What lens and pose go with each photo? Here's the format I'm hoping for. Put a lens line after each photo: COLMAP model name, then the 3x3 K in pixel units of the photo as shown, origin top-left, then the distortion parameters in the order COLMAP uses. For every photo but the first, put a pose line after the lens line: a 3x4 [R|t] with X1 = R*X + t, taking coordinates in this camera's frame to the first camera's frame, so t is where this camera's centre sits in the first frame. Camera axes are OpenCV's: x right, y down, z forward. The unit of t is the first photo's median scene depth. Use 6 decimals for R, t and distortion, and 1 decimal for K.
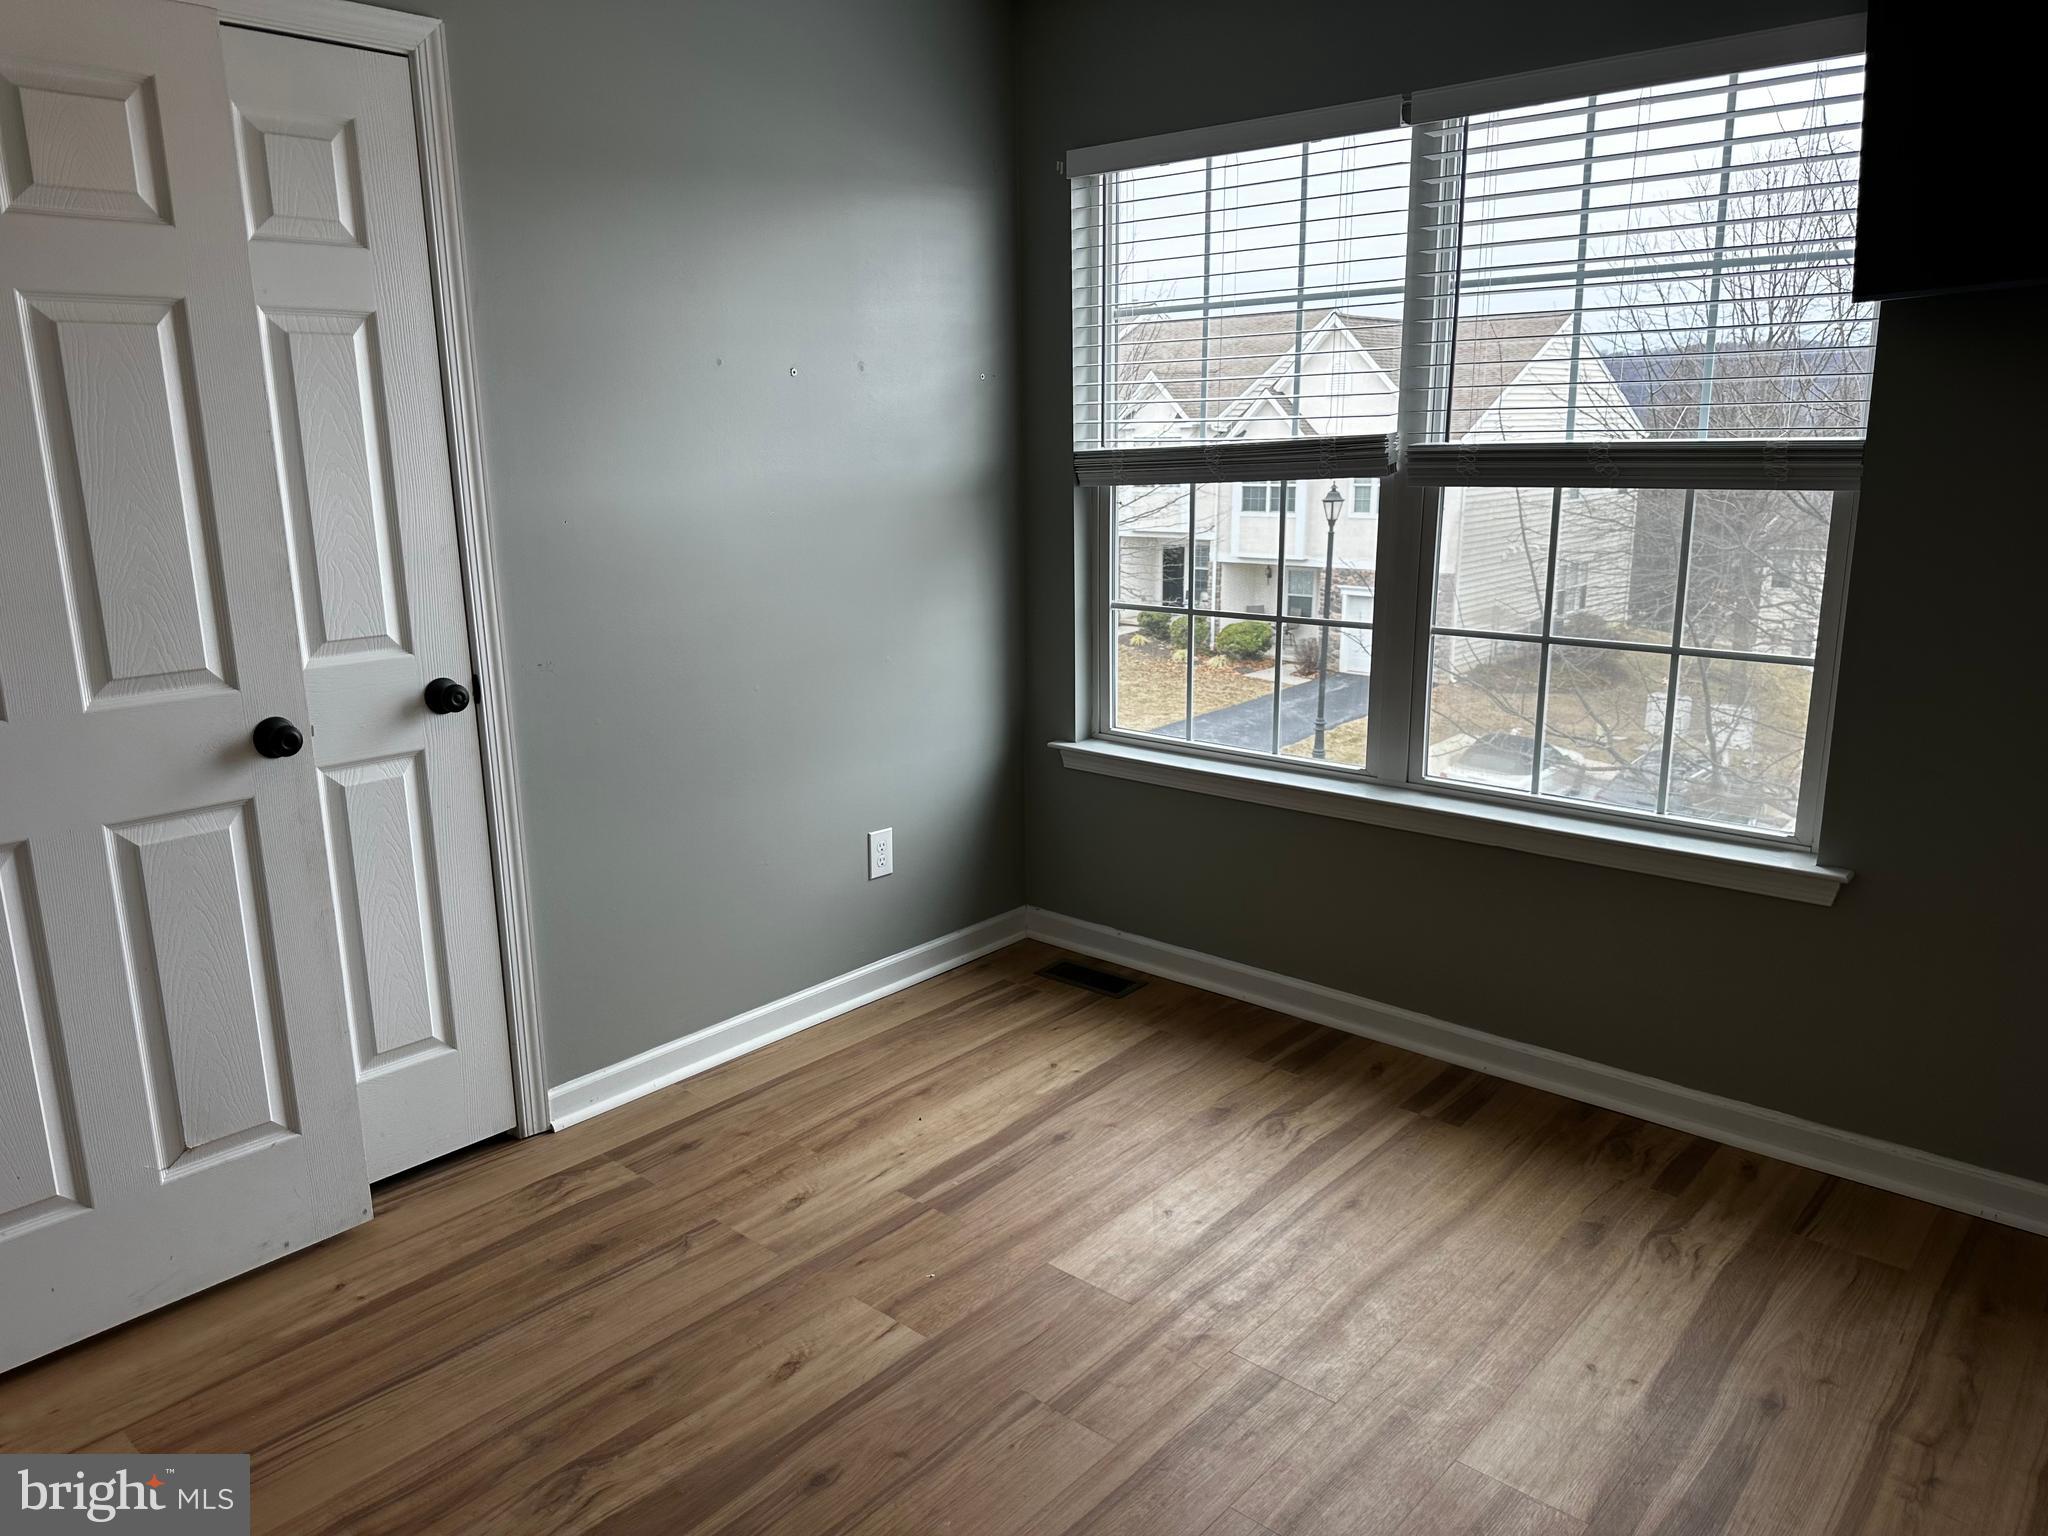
lens RADIAL K [[1407.3, 0, 1039.5], [0, 1407.3, 760.9], [0, 0, 1]] dist [0.026509, -0.035963]
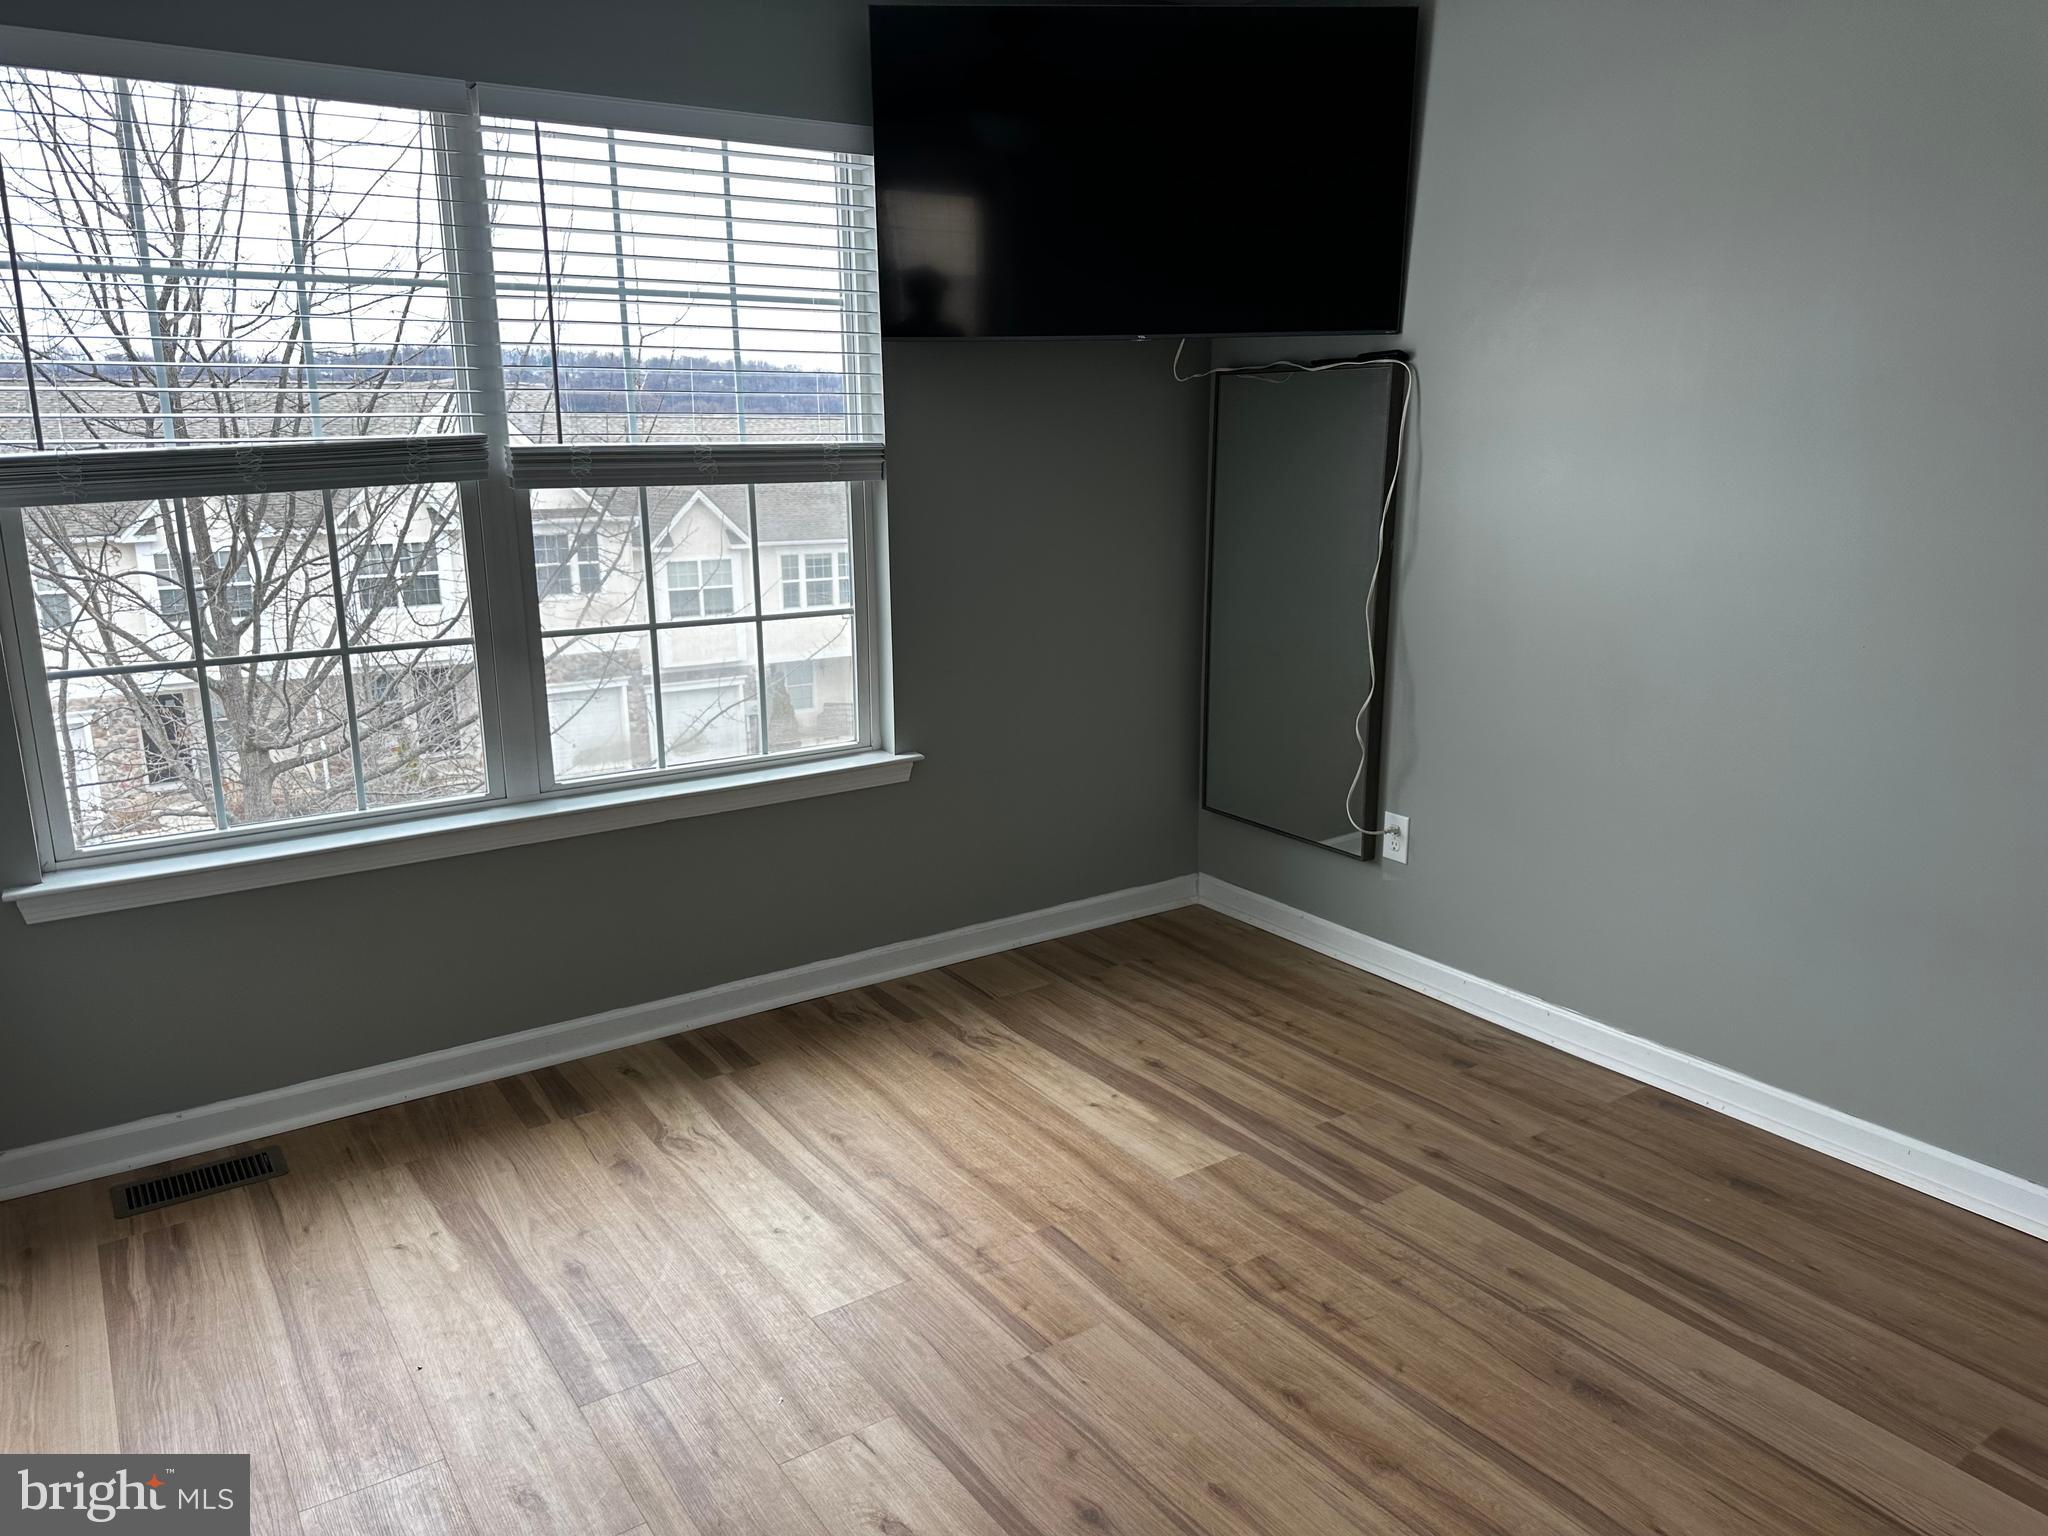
lens RADIAL K [[1407.3, 0, 983.5], [0, 1407.3, 775.9], [0, 0, 1]] dist [0.026509, -0.035963]
pose [[0.253543, -0.211181, 0.943991, -0.671361], [0.224562, 0.962068, 0.154911, -0.091716], [-0.940897, 0.172708, 0.291349, 0.493376]]
